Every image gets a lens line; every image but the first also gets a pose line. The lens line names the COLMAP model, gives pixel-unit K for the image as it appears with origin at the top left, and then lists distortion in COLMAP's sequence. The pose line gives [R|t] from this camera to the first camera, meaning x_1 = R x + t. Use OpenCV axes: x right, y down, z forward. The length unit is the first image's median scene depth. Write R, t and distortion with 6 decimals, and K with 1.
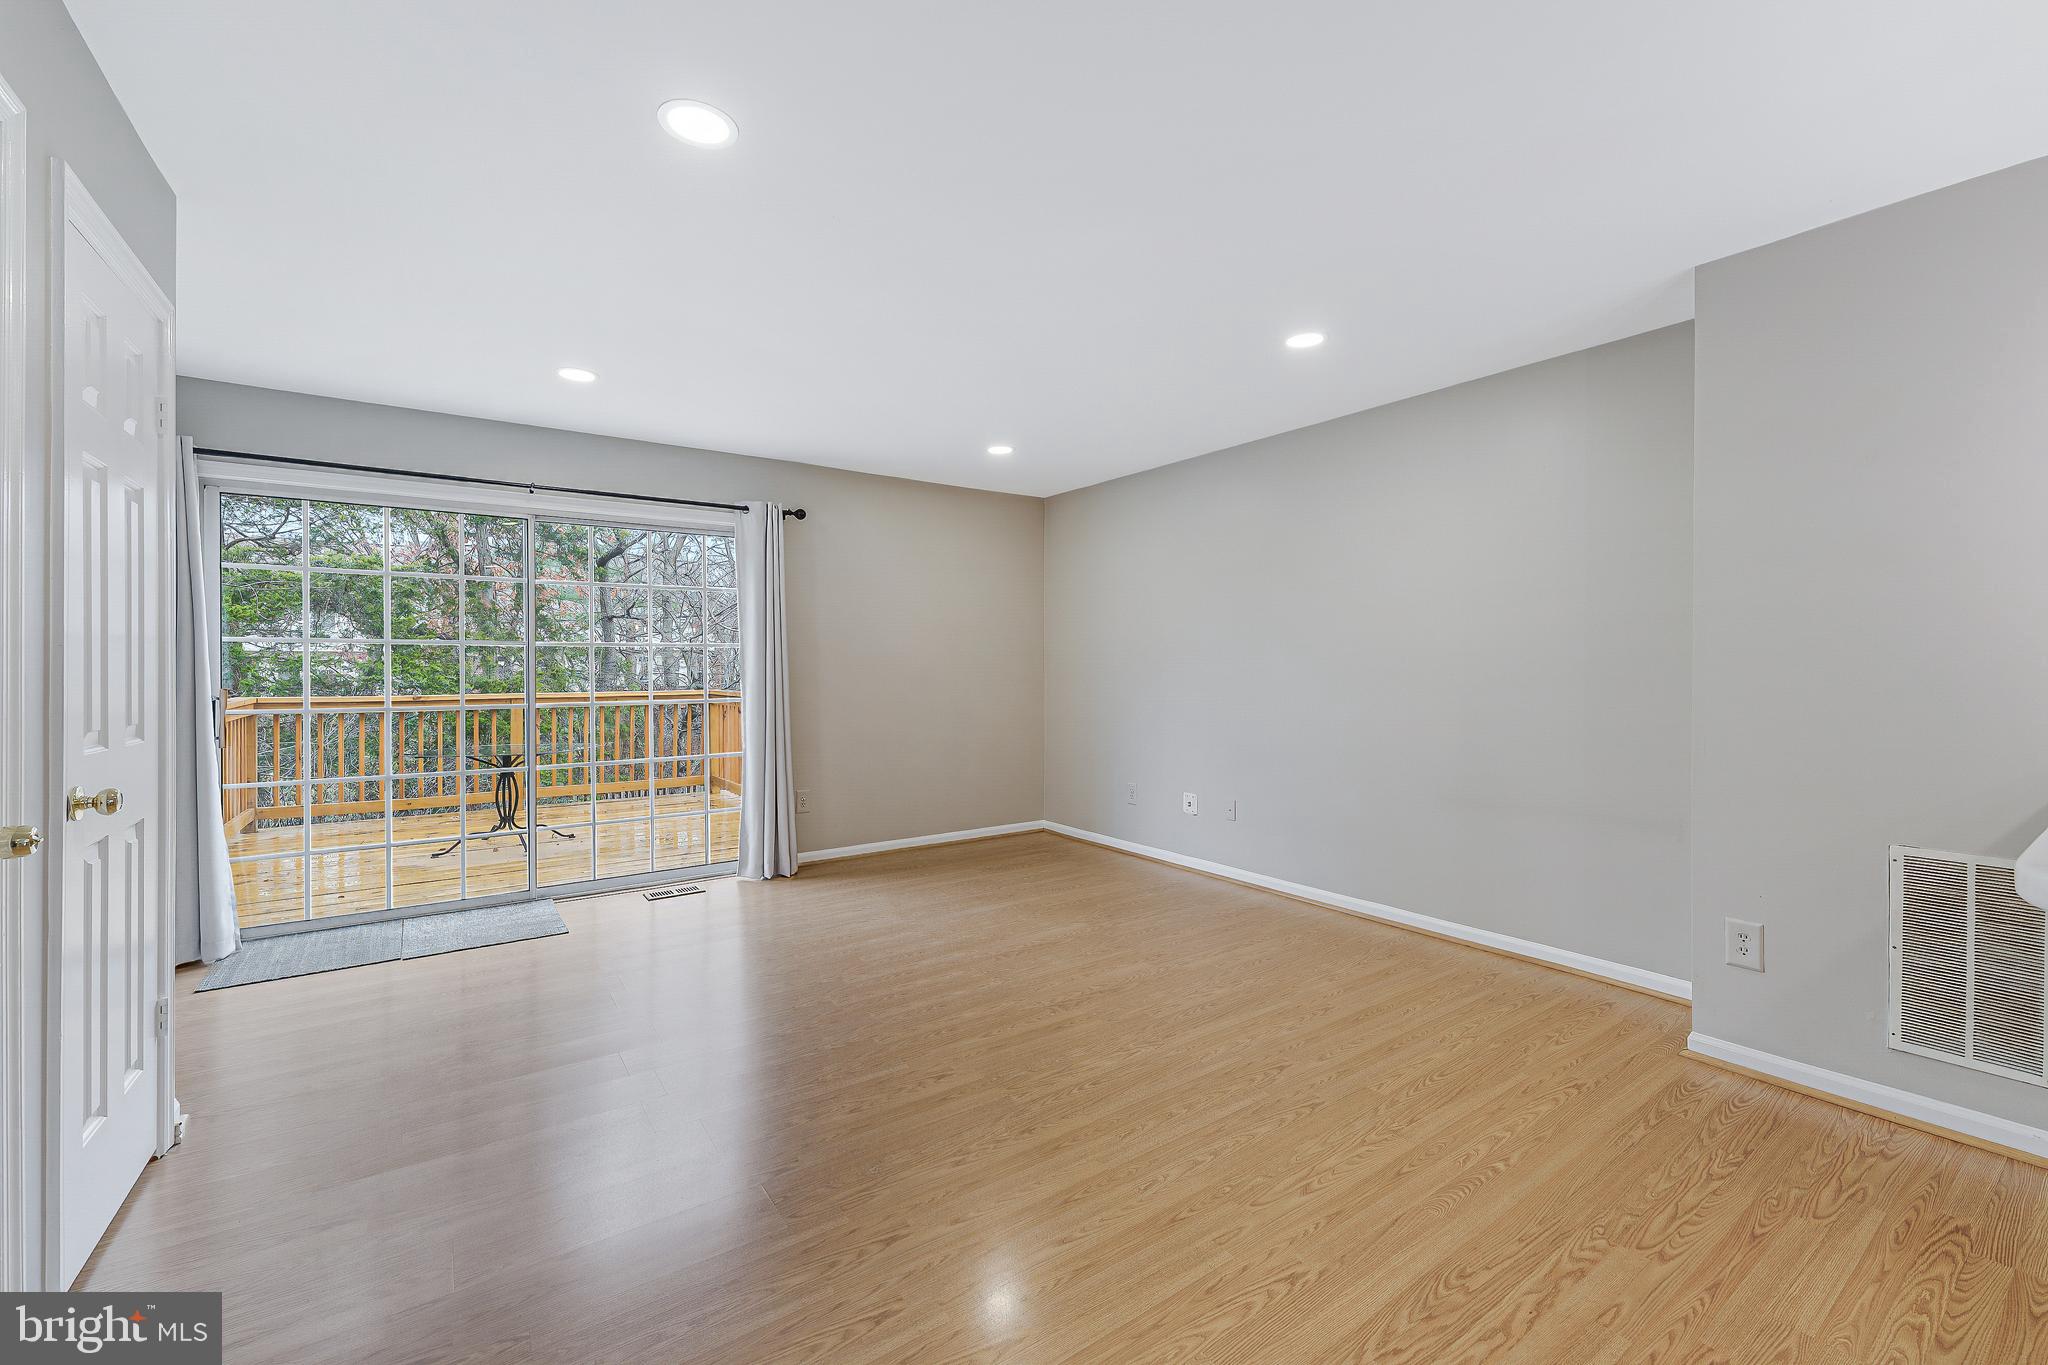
lens RADIAL K [[833.2, 0, 1033.5], [0, 833.2, 664.8], [0, 0, 1]] dist [-0.000663, -0.000270]
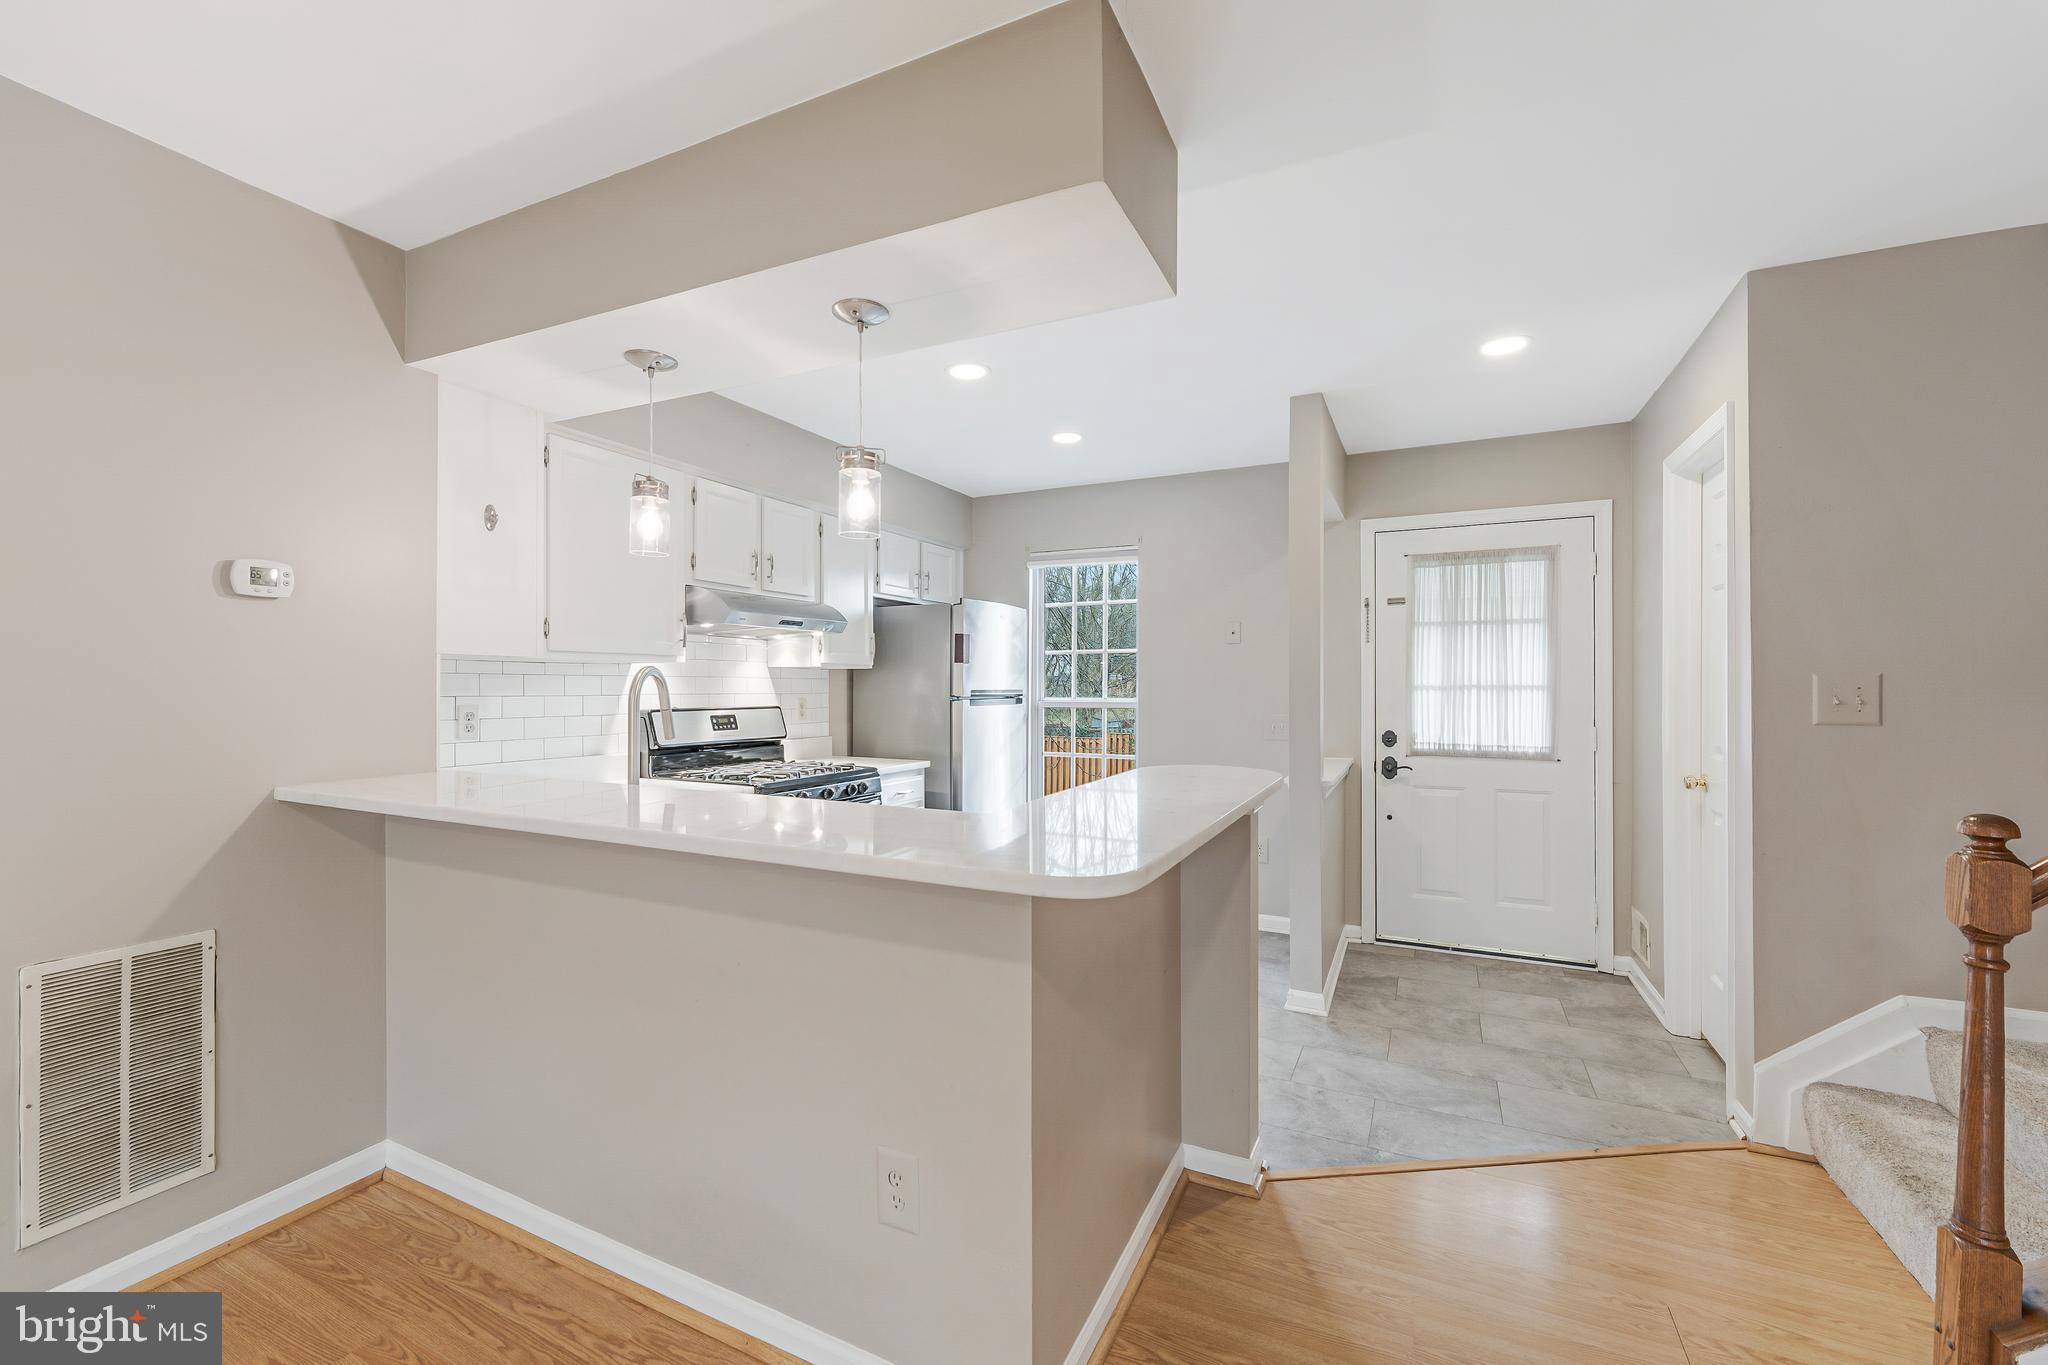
lens RADIAL K [[831.3, 0, 1028.7], [0, 831.3, 685.2], [0, 0, 1]] dist [-0.001009, -0.000160]
pose [[-0.478530, 0.000267, 0.878071, -0.015410], [-0.005040, 0.999983, -0.003051, -0.020491], [-0.878057, -0.005885, -0.478521, 0.370597]]
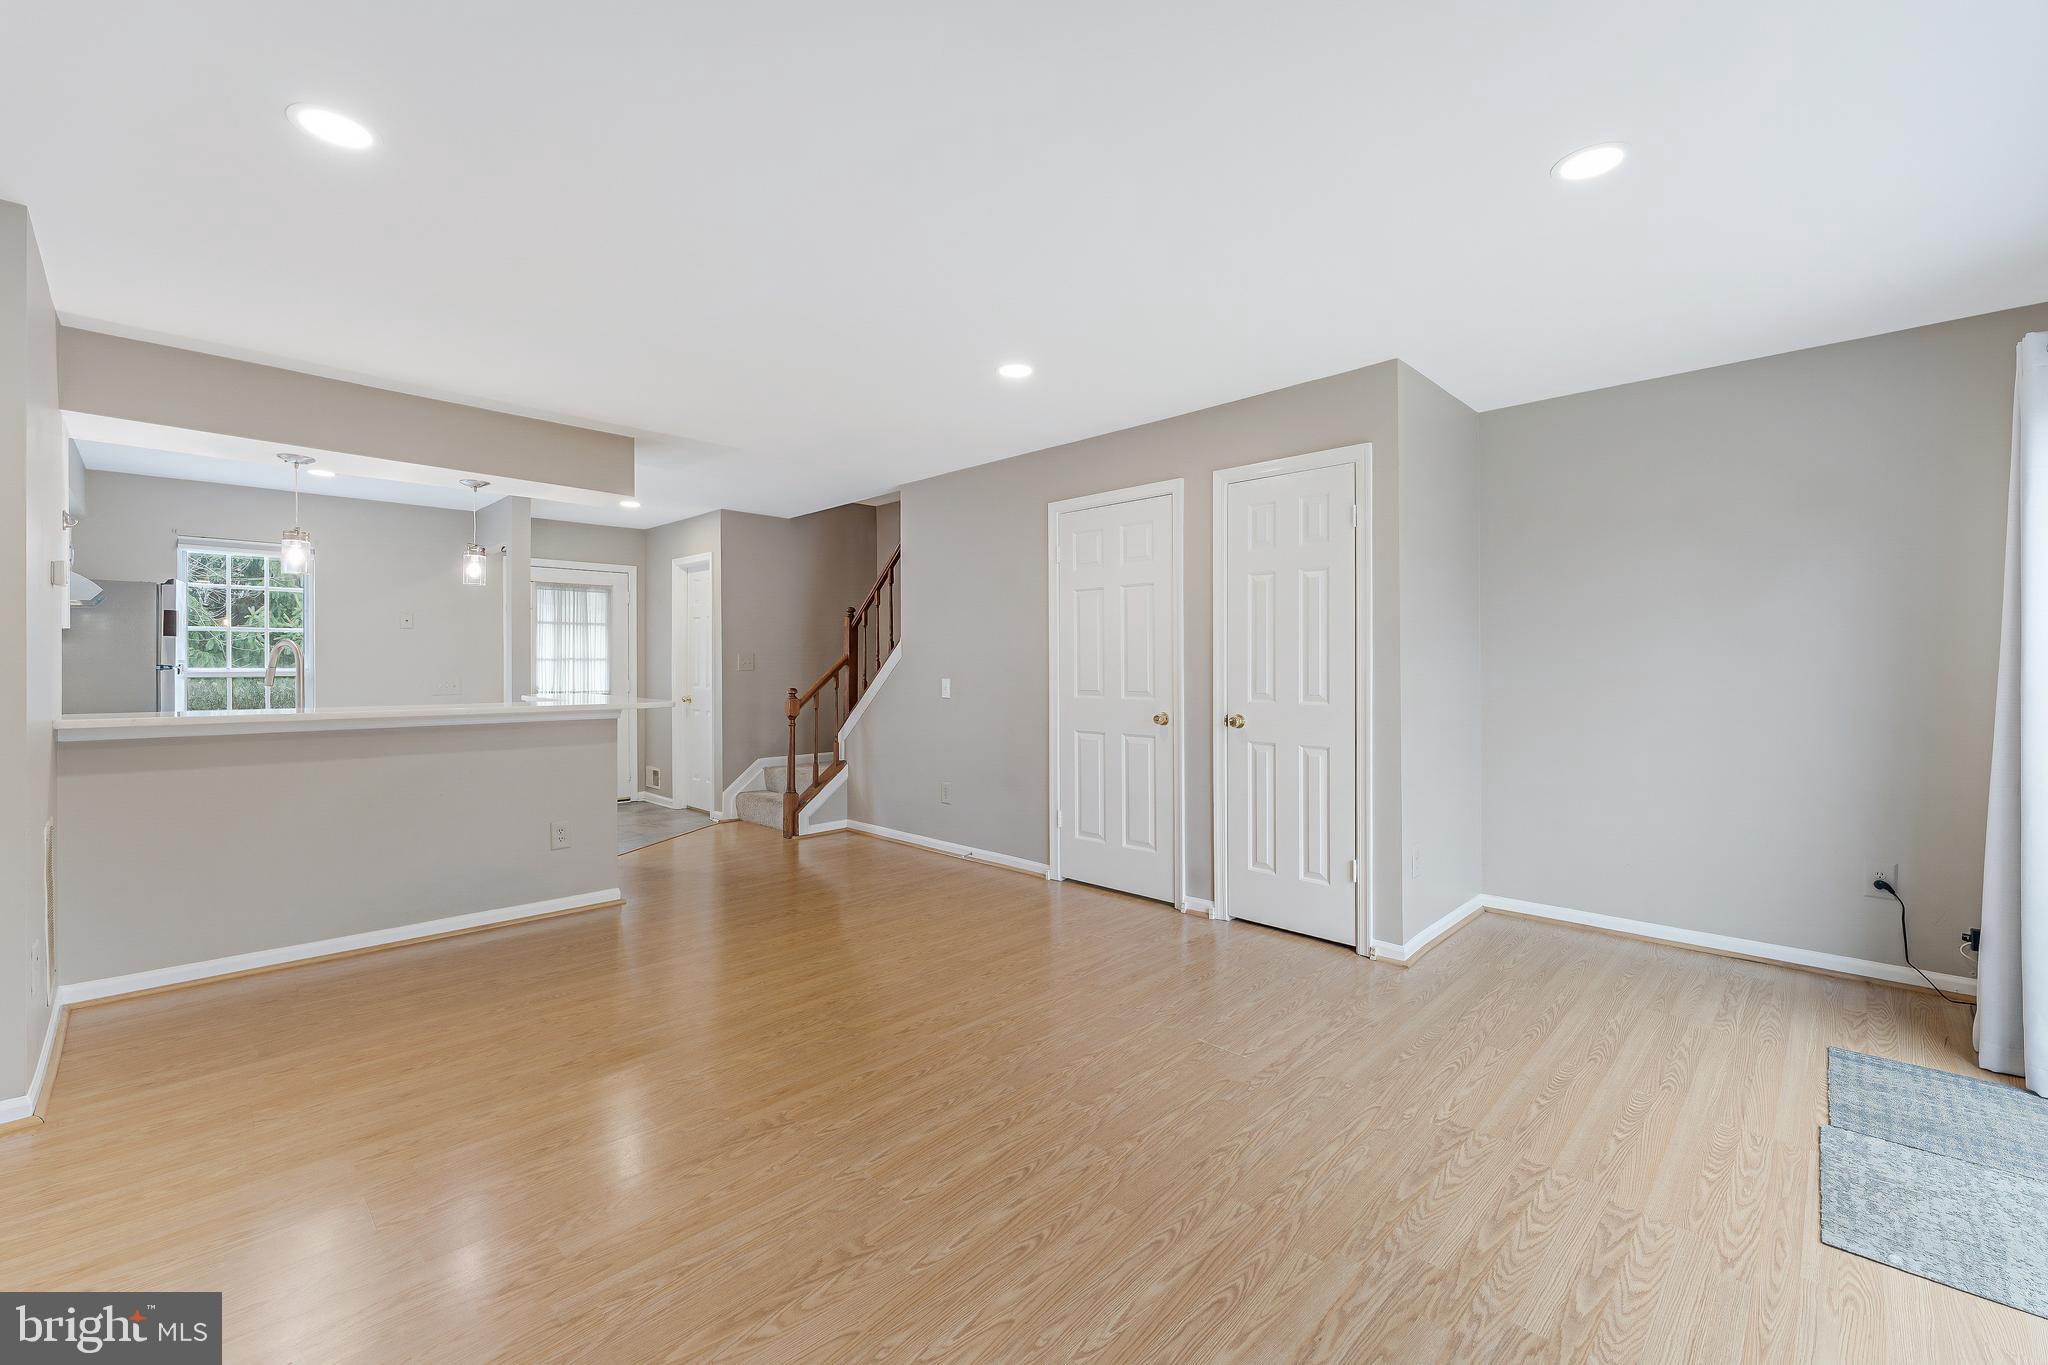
lens RADIAL K [[836.3, 0, 1030.8], [0, 836.3, 661.2], [0, 0, 1]] dist [0.000044, -0.000094]
pose [[-0.983880, 0.002296, -0.178814, -0.054126], [0.004030, 0.999948, -0.009333, 0.003920], [0.178783, -0.009903, -0.983839, 1.513210]]
